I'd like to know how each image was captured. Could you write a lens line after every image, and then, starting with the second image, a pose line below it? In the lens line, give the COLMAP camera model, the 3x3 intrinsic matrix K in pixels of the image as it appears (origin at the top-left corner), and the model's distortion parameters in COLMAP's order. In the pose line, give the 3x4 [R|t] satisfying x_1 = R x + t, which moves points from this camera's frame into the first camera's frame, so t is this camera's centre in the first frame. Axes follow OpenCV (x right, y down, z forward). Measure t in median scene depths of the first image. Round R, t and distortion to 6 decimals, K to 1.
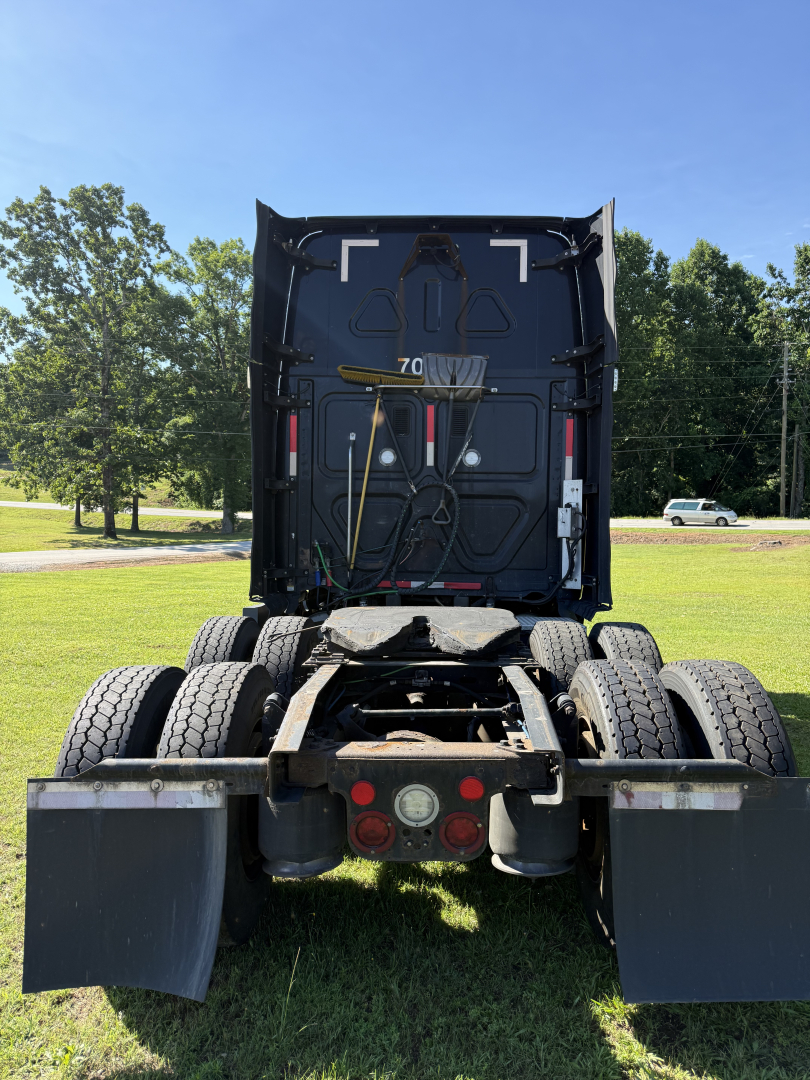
lens RADIAL K [[758.0, 0, 403.0], [0, 758.0, 540.9], [0, 0, 1]] dist [0.037369, -0.031582]
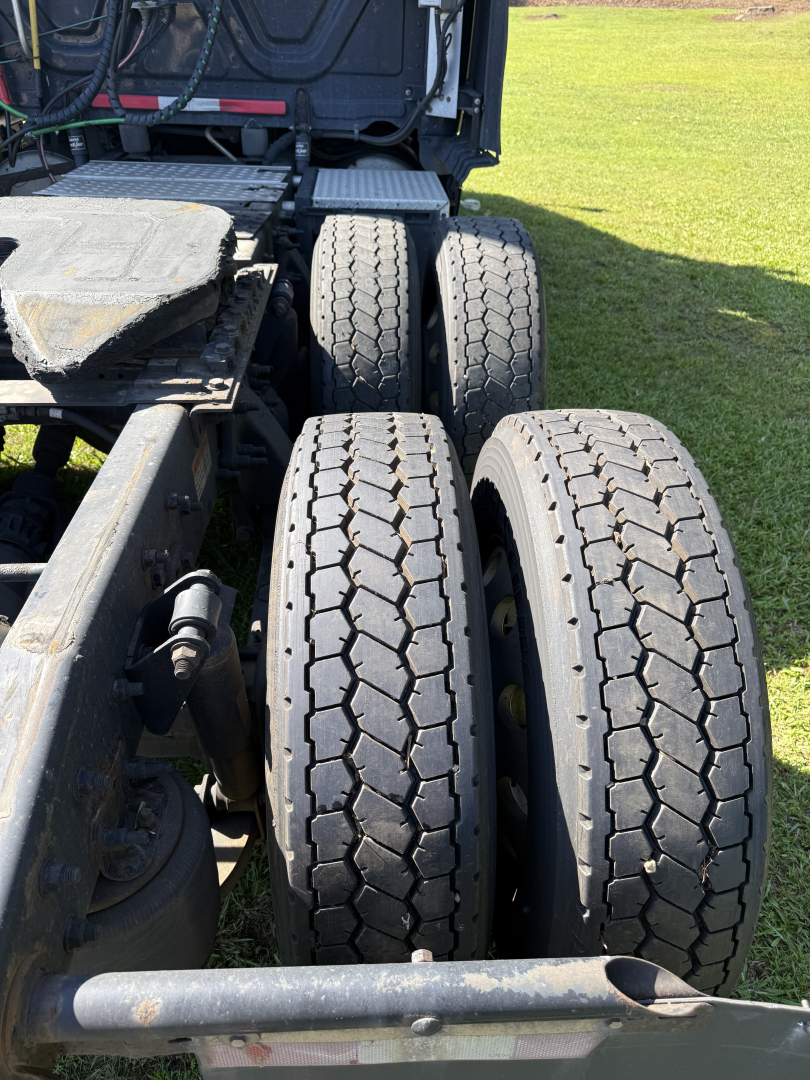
lens RADIAL K [[758.0, 0, 406.3], [0, 758.0, 544.6], [0, 0, 1]] dist [0.037369, -0.031582]
pose [[0.995885, -0.036882, 0.082780, 0.133841], [-0.018235, 0.813202, 0.581696, -0.009551], [-0.088771, -0.580812, 0.809183, 0.338592]]
